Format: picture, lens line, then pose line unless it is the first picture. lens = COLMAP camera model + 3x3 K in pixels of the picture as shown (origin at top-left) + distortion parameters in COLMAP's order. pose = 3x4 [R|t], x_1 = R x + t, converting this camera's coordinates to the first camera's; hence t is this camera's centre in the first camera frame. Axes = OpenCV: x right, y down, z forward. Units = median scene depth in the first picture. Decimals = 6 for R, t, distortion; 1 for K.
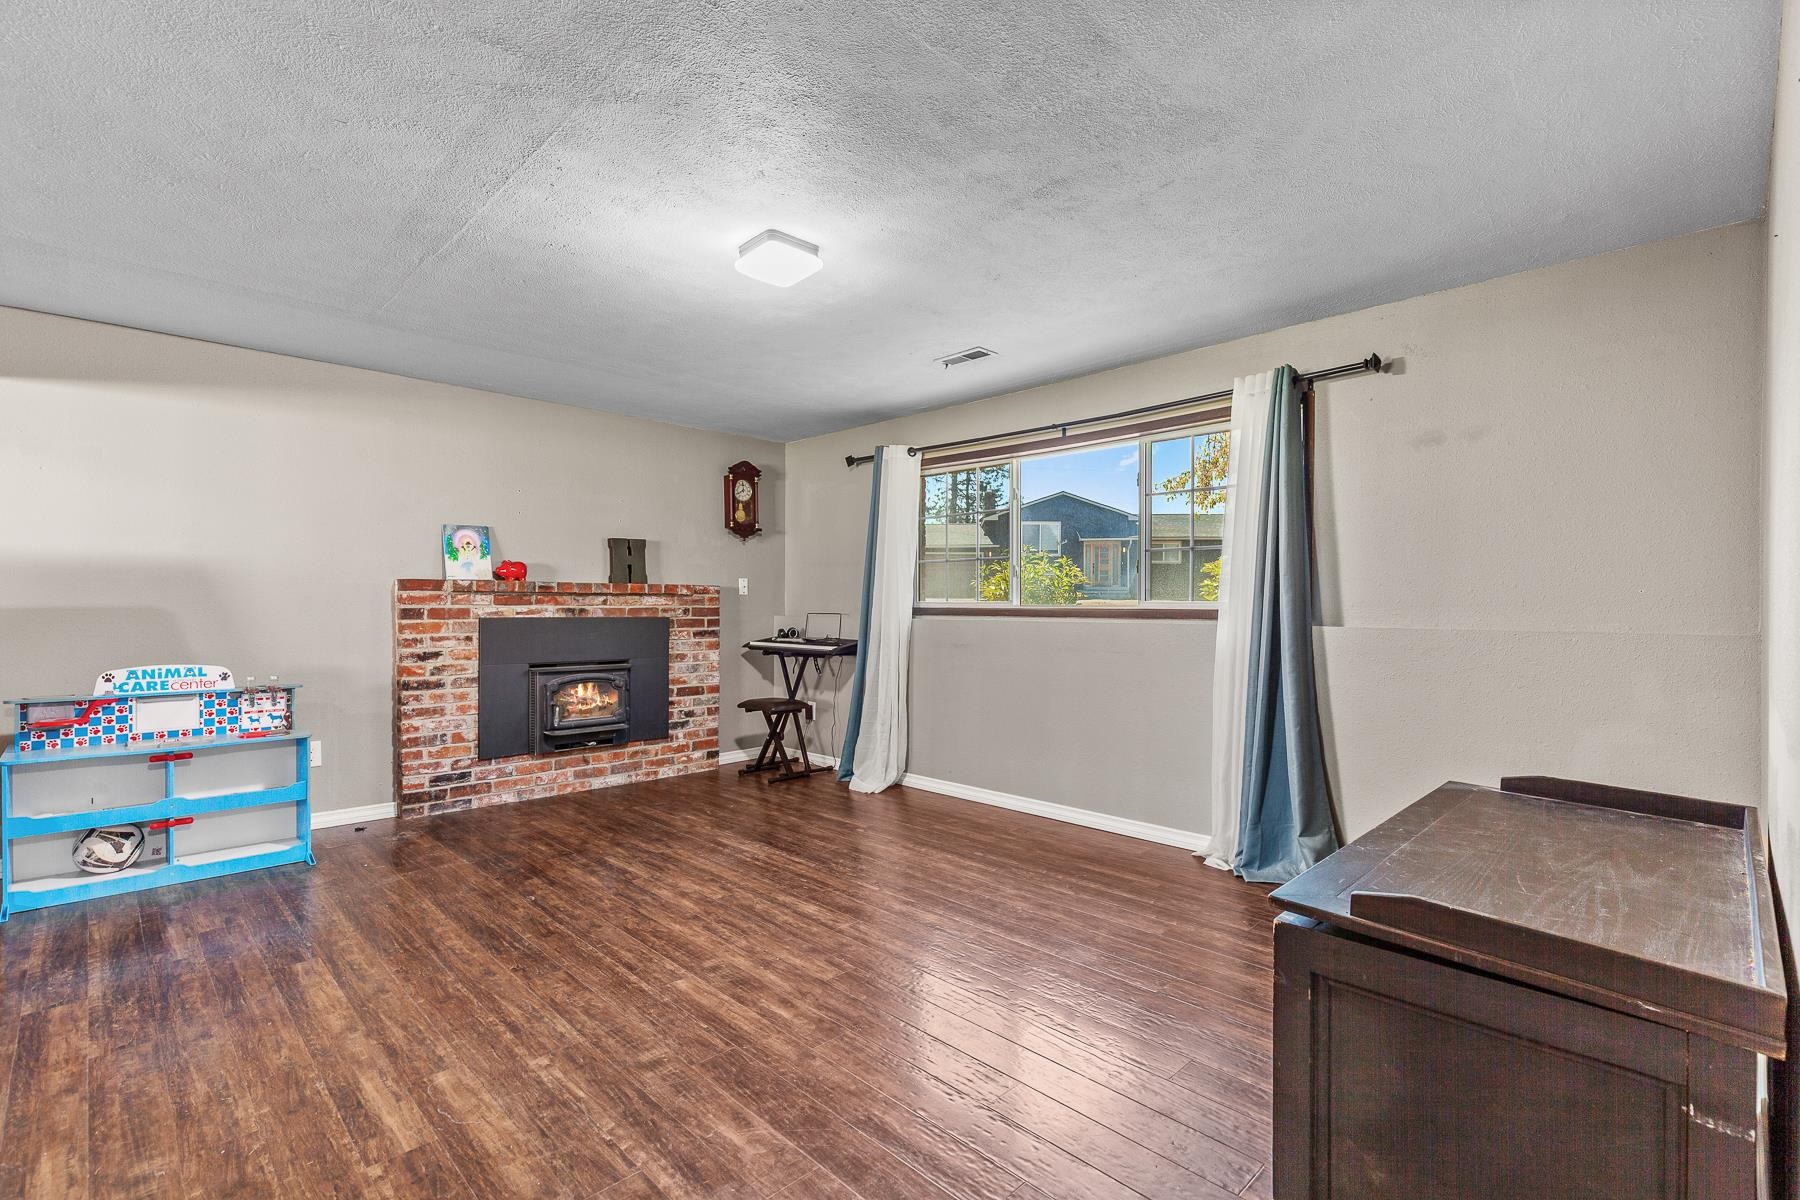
lens RADIAL K [[807.1, 0, 903.6], [0, 807.1, 592.0], [0, 0, 1]] dist [0.003282, -0.000114]
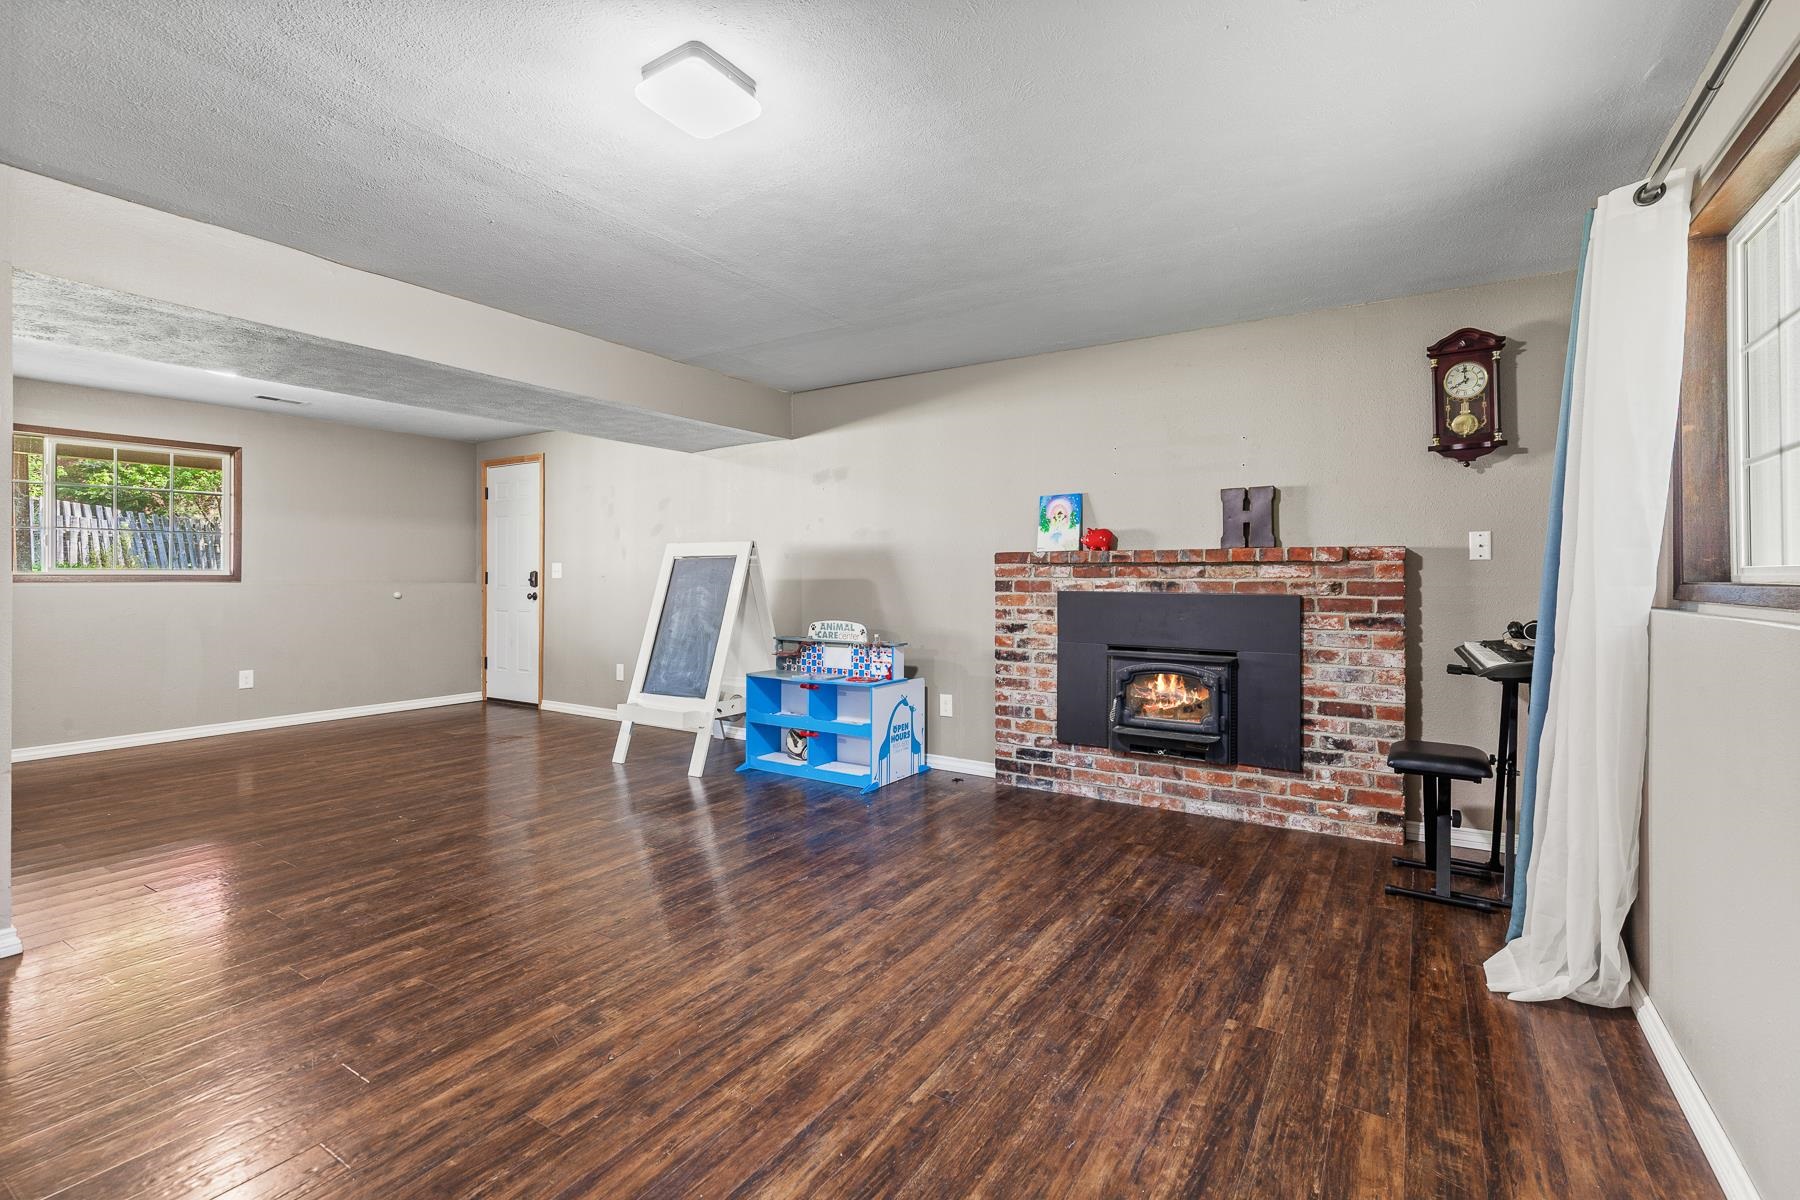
lens RADIAL K [[803.2, 0, 902.6], [0, 803.2, 561.7], [0, 0, 1]] dist [0.007530, 0.000016]
pose [[0.226586, -0.020003, -0.973786, 0.350289], [0.014920, 0.999743, -0.017064, 0.010993], [0.973877, -0.010663, 0.226827, 0.612654]]
